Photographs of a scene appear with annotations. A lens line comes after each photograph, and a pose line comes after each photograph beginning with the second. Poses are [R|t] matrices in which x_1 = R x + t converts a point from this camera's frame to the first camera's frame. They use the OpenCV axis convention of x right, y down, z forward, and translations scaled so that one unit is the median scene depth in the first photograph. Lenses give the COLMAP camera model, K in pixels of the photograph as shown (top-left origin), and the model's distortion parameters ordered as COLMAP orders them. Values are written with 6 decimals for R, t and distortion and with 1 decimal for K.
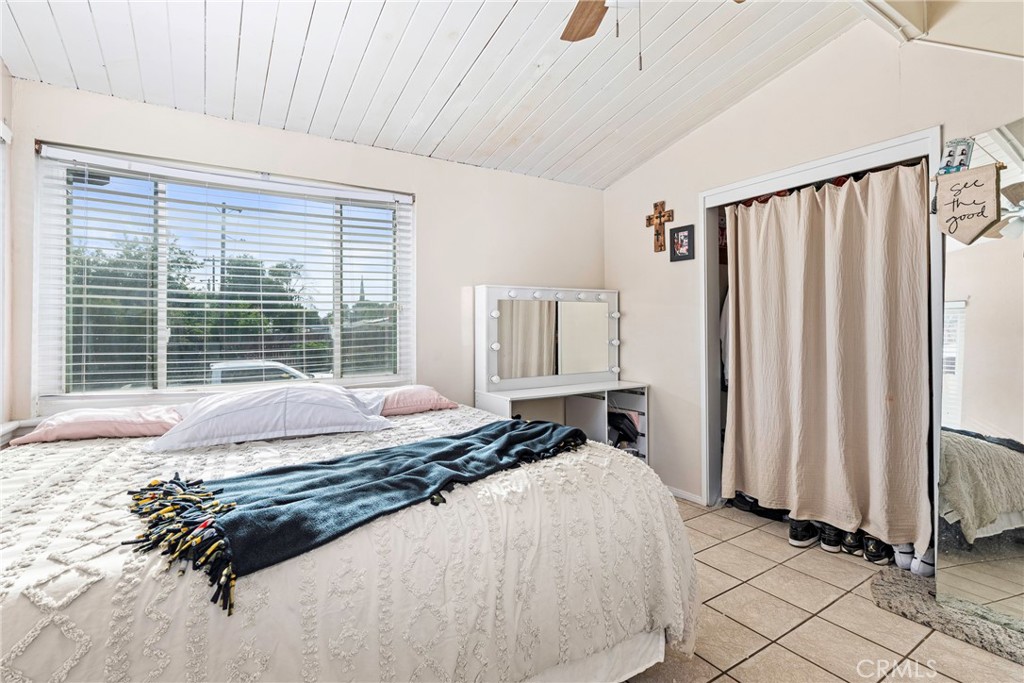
lens RADIAL K [[488.0, 0, 513.0], [0, 488.0, 320.2], [0, 0, 1]] dist [-0.000504, -0.000103]
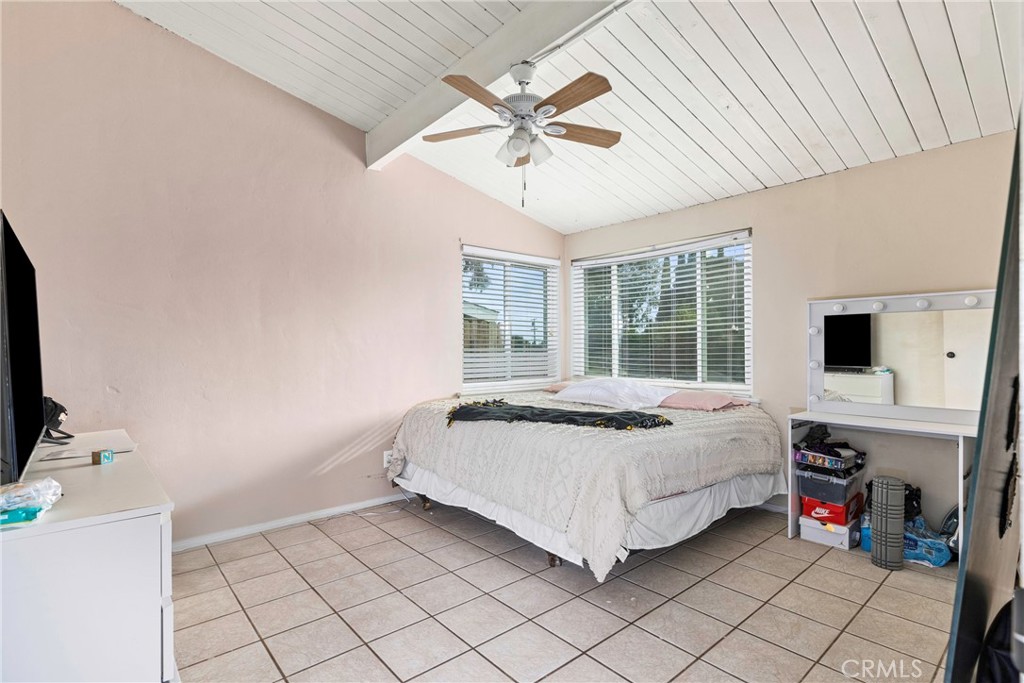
lens RADIAL K [[499.5, 0, 512.0], [0, 499.5, 341.5], [0, 0, 1]] dist [-0.000353, -0.000060]
pose [[0.148179, -0.002272, -0.988958, 1.100377], [0.011651, 0.999932, -0.000551, 0.002370], [0.988892, -0.011441, 0.148195, 0.342757]]
